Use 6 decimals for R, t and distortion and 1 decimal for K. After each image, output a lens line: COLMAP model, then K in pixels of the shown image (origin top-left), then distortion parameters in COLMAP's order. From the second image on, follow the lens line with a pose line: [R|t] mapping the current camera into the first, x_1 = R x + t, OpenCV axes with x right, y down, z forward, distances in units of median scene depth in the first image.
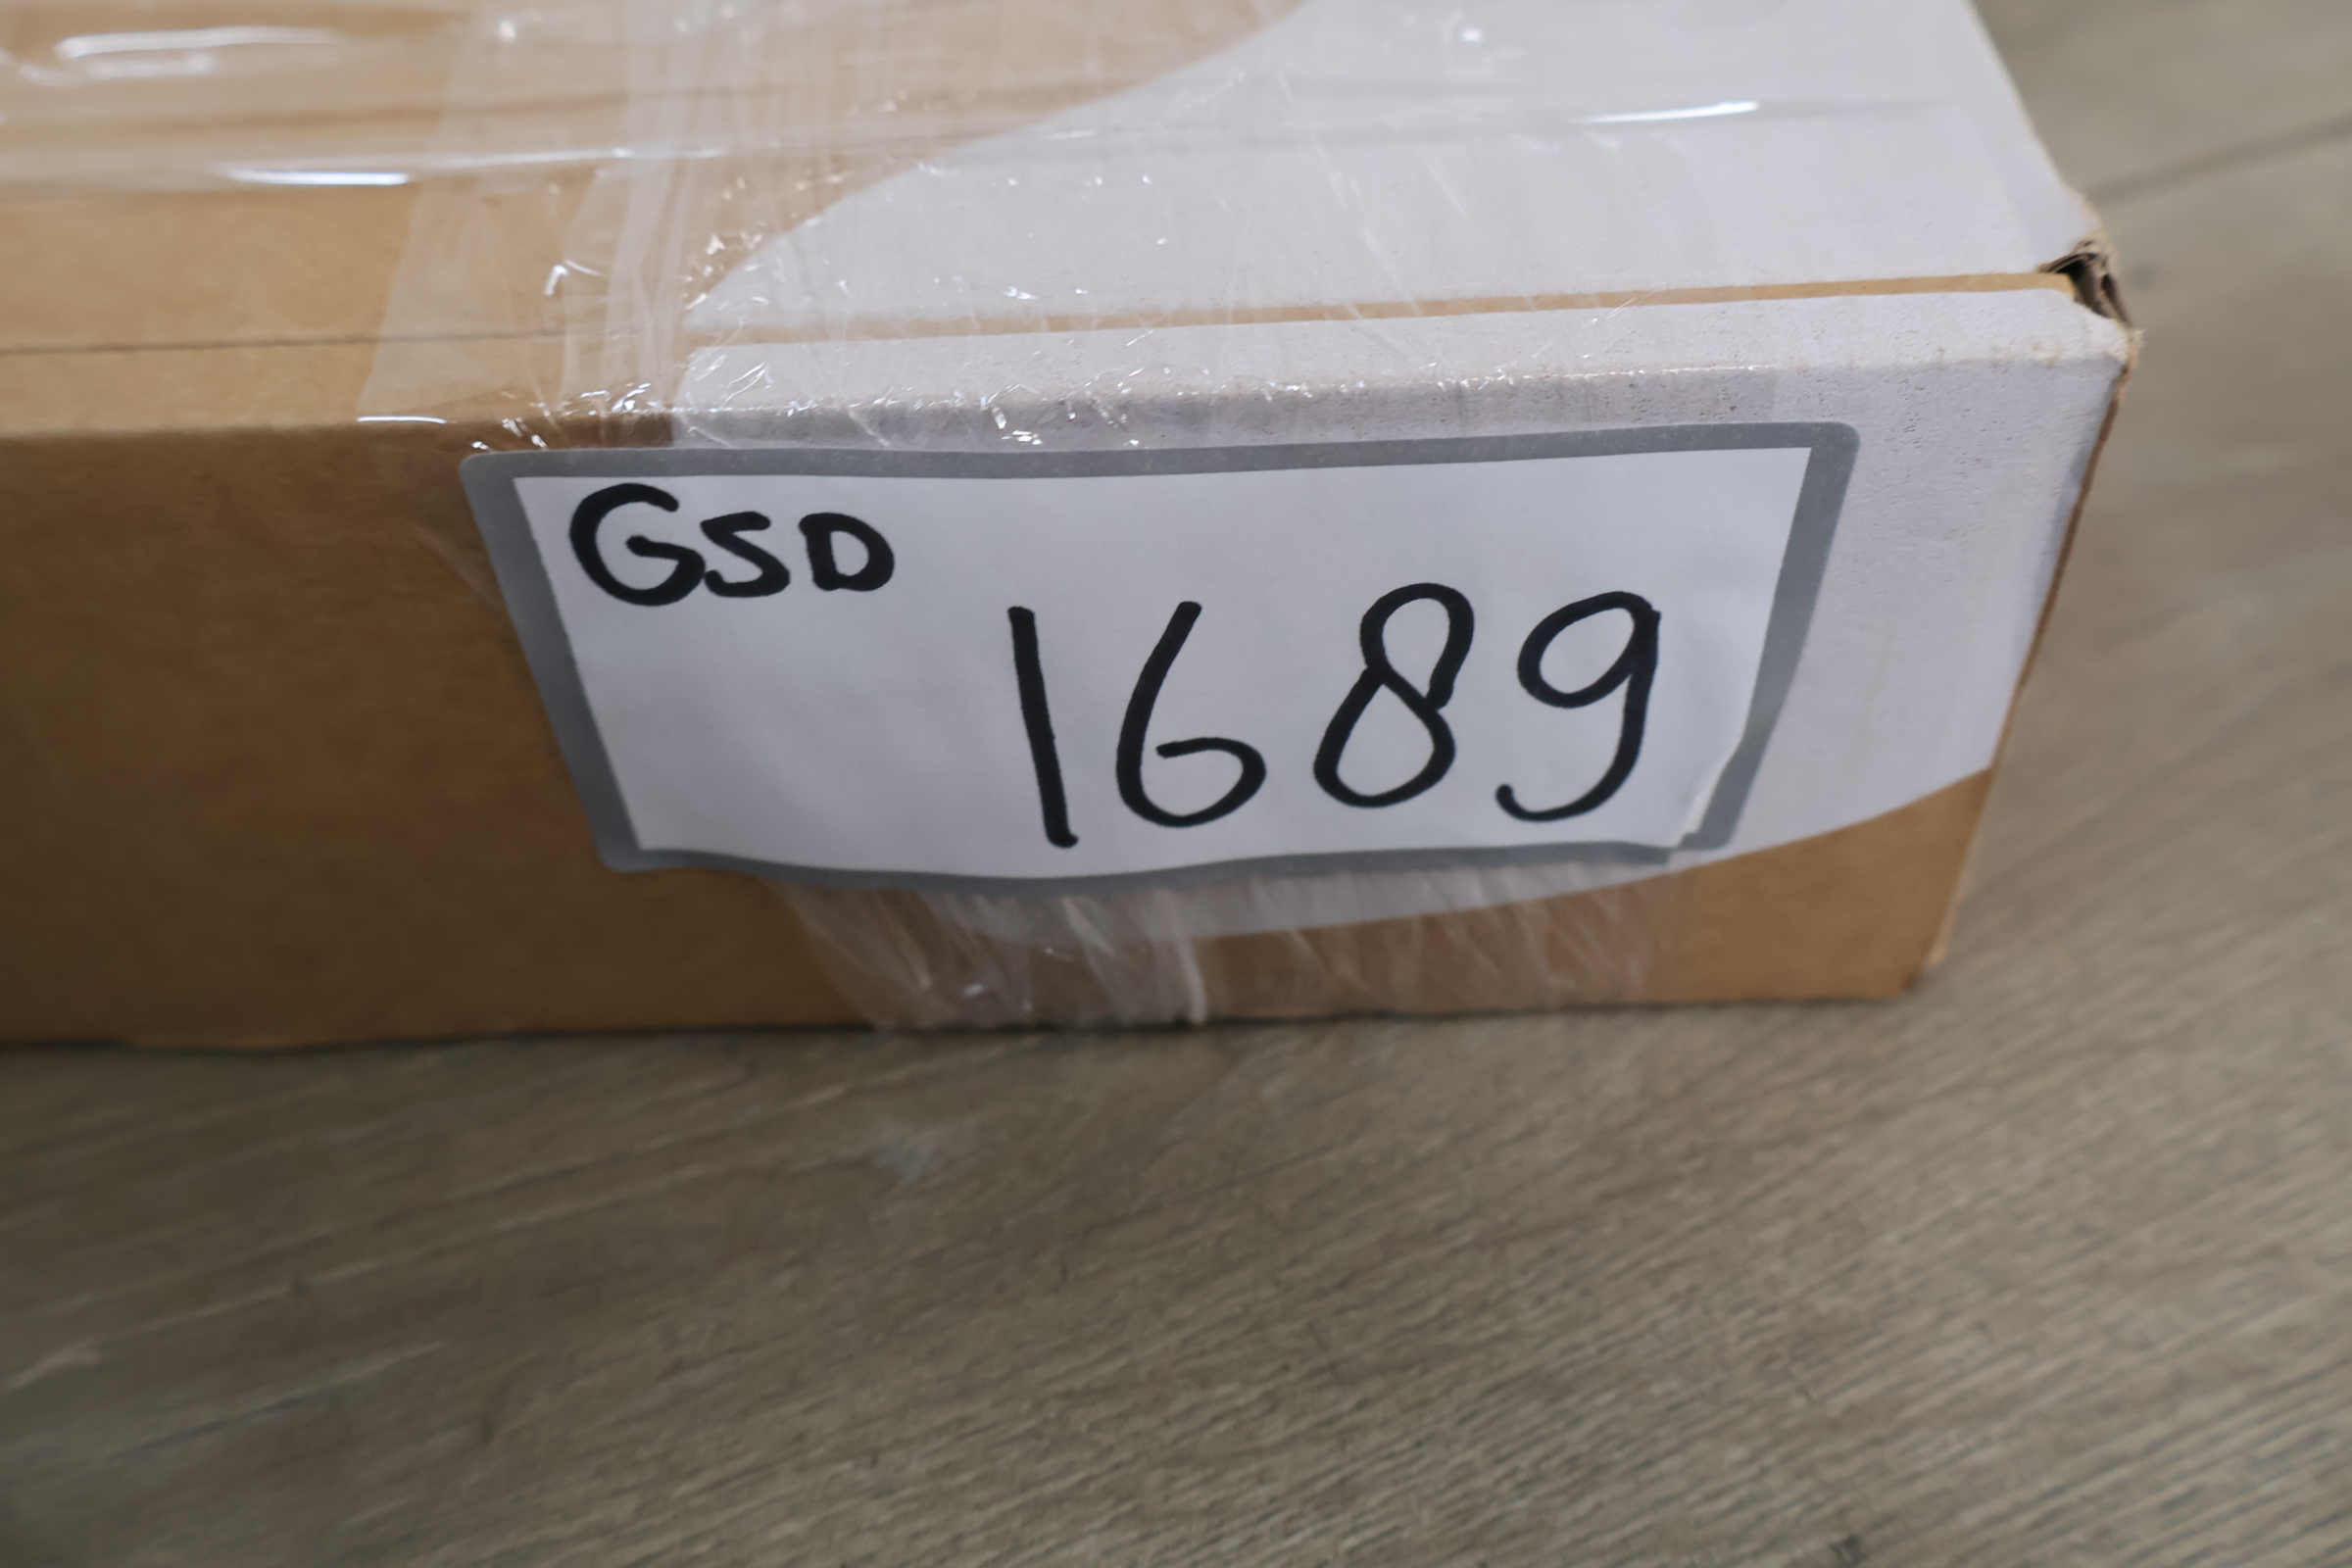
lens RADIAL K [[2174.8, 0, 1176.0], [0, 2174.8, 784.0], [0, 0, 1]] dist [0.002320, -0.001633]
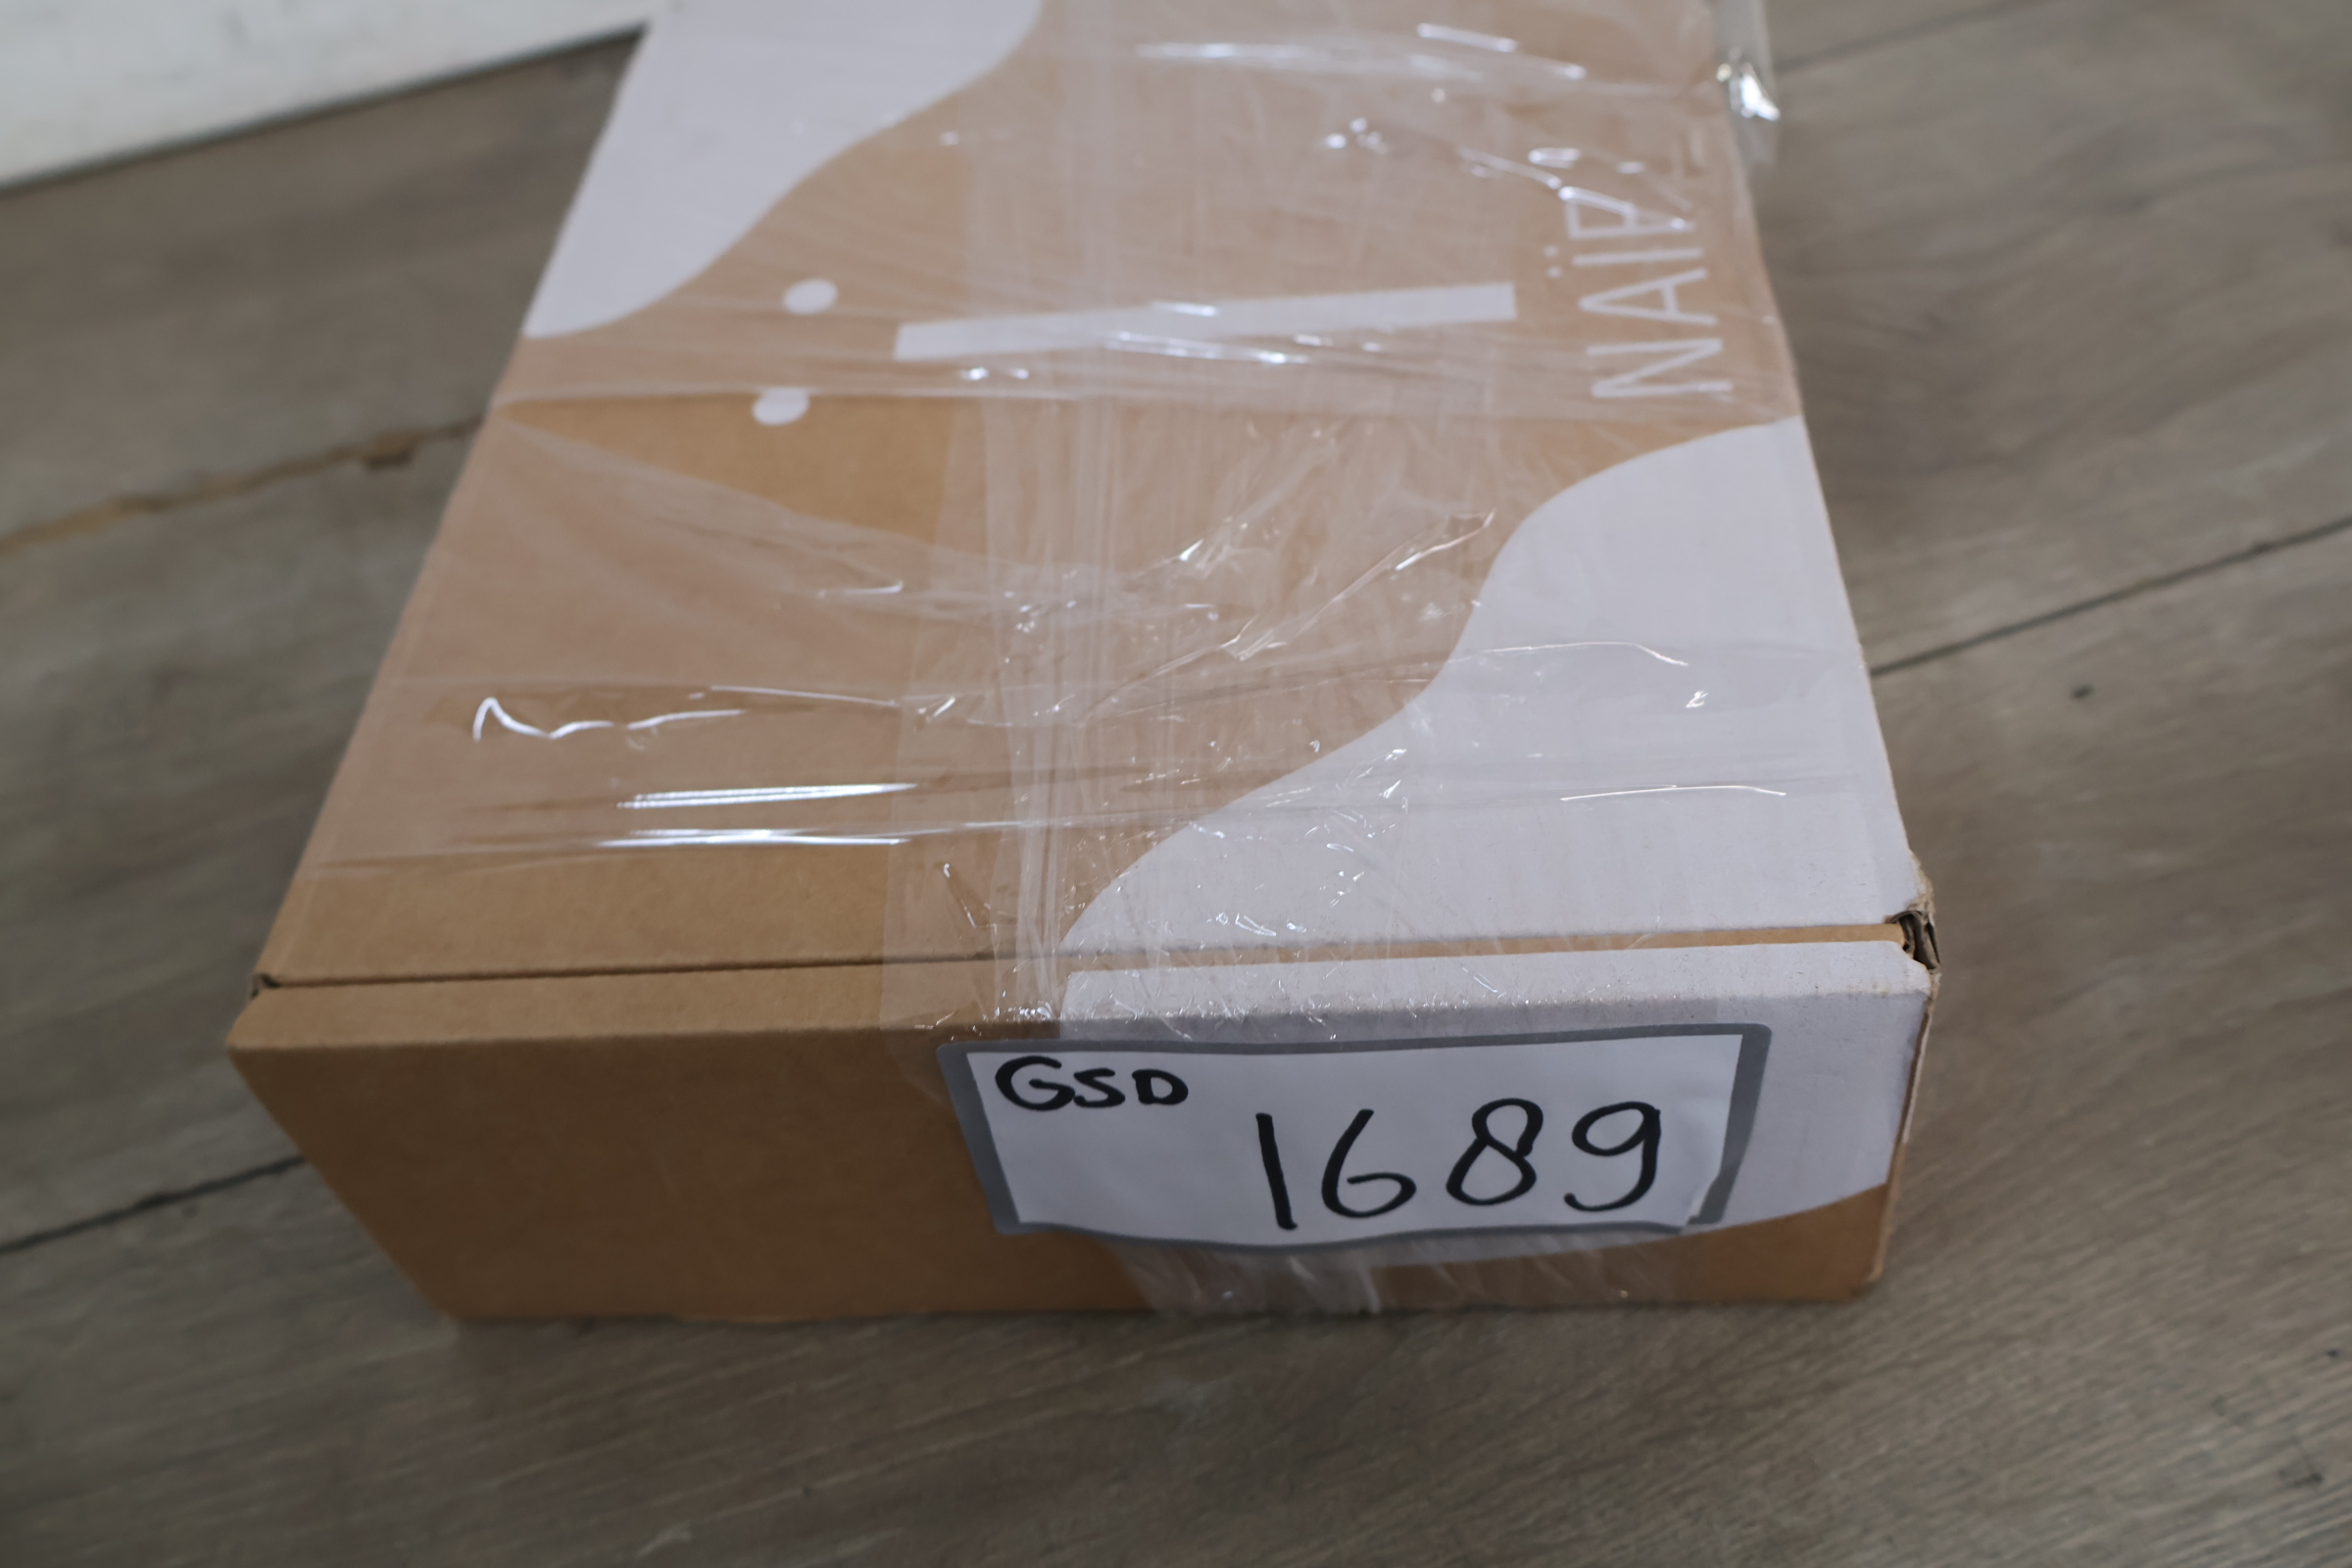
lens RADIAL K [[2172.0, 0, 1149.1], [0, 2172.0, 791.9], [0, 0, 1]] dist [0.004024, -0.002901]
pose [[0.995653, -0.016793, -0.091616, -0.002381], [0.018273, 0.999715, 0.015343, -0.306181], [0.091333, -0.016950, 0.995676, -0.560815]]
